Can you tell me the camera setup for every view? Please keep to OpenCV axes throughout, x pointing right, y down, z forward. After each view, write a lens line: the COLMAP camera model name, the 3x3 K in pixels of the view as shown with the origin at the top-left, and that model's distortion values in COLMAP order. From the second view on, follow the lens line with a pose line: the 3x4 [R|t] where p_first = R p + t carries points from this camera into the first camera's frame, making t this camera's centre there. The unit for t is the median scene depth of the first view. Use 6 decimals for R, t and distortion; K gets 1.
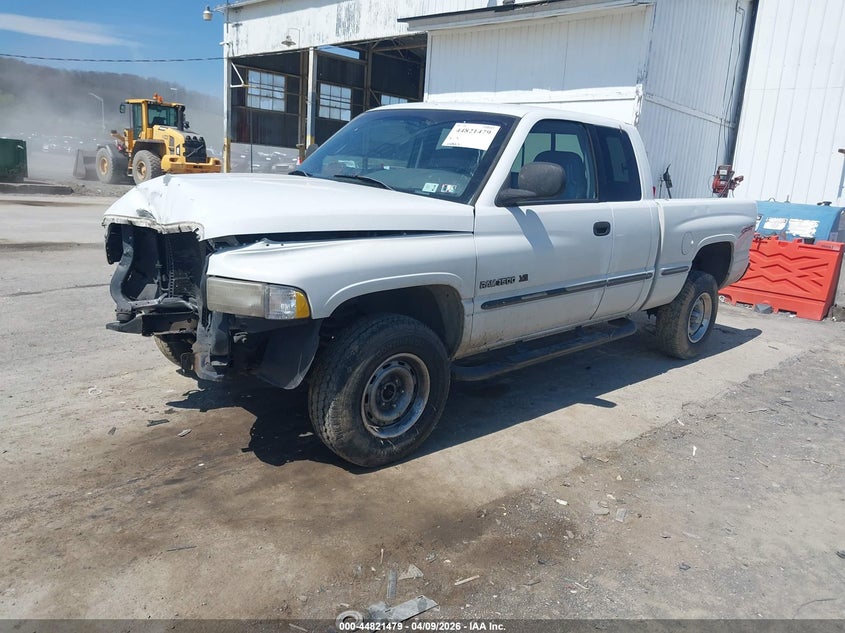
lens RADIAL K [[666.3, 0, 422.5], [0, 666.3, 316.5], [0, 0, 1]] dist [0.010963, -0.001658]
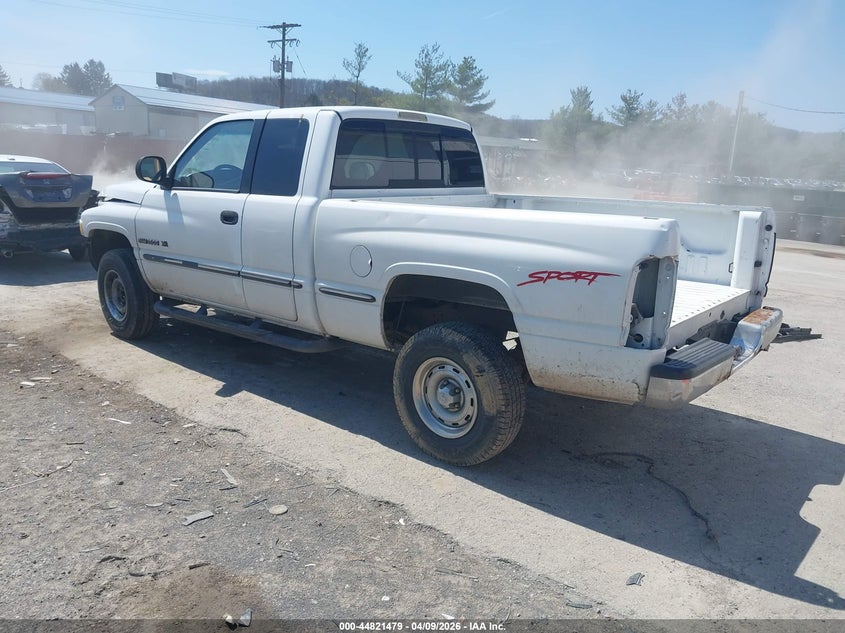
lens RADIAL K [[675.5, 0, 422.5], [0, 675.5, 316.5], [0, 0, 1]] dist [0.000259, 0.004108]
pose [[0.113188, 0.165550, -0.979684, 1.313630], [-0.254699, 0.957908, 0.132444, -0.193662], [0.960373, 0.234533, 0.150589, 1.128568]]
